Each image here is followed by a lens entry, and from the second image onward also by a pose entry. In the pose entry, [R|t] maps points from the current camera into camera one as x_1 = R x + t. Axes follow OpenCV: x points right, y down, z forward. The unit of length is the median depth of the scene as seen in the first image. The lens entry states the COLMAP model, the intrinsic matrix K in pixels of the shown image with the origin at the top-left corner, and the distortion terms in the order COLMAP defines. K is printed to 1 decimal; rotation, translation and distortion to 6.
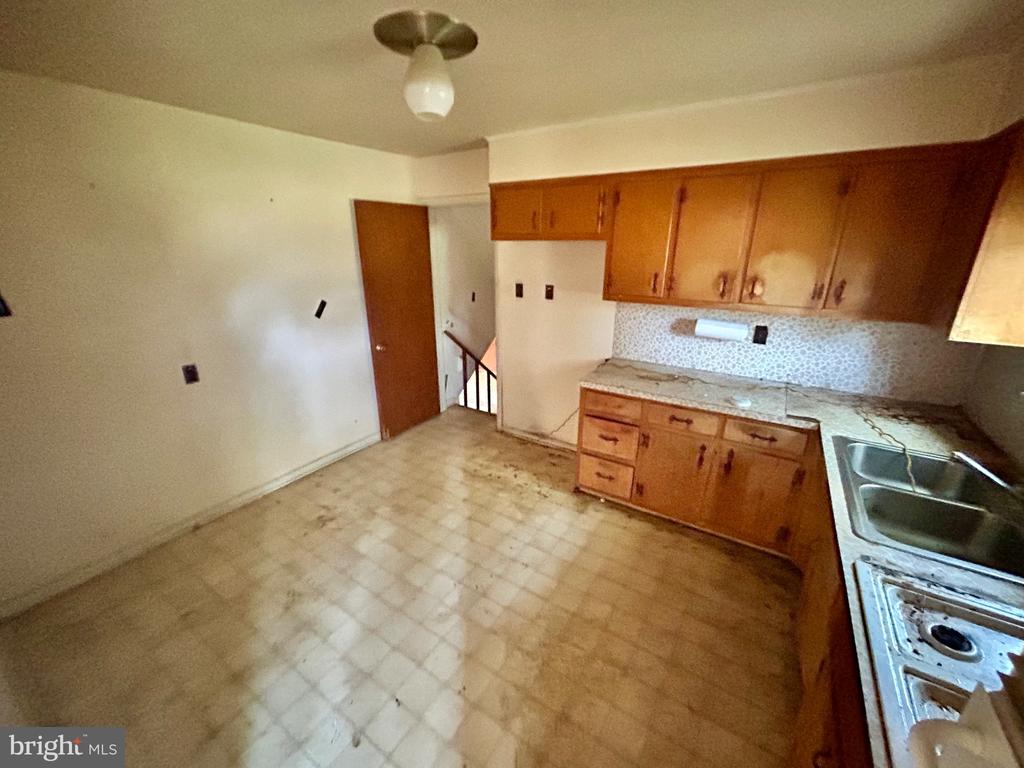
lens RADIAL K [[411.1, 0, 514.9], [0, 411.1, 385.5], [0, 0, 1]] dist [-0.001585, 0.000070]
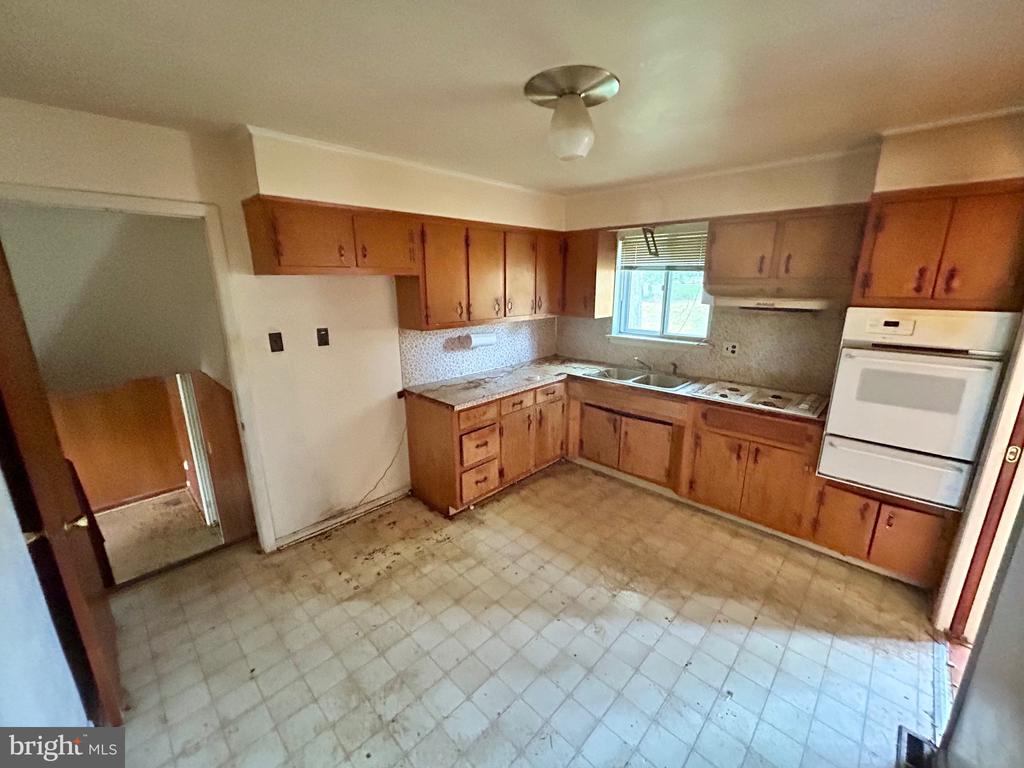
lens RADIAL K [[411.1, 0, 512.1], [0, 411.1, 382.5], [0, 0, 1]] dist [-0.001585, 0.000070]
pose [[0.194460, -0.241059, 0.950829, -0.792990], [0.328602, 0.929333, 0.168405, -0.195115], [-0.924233, 0.279696, 0.259931, 0.579712]]
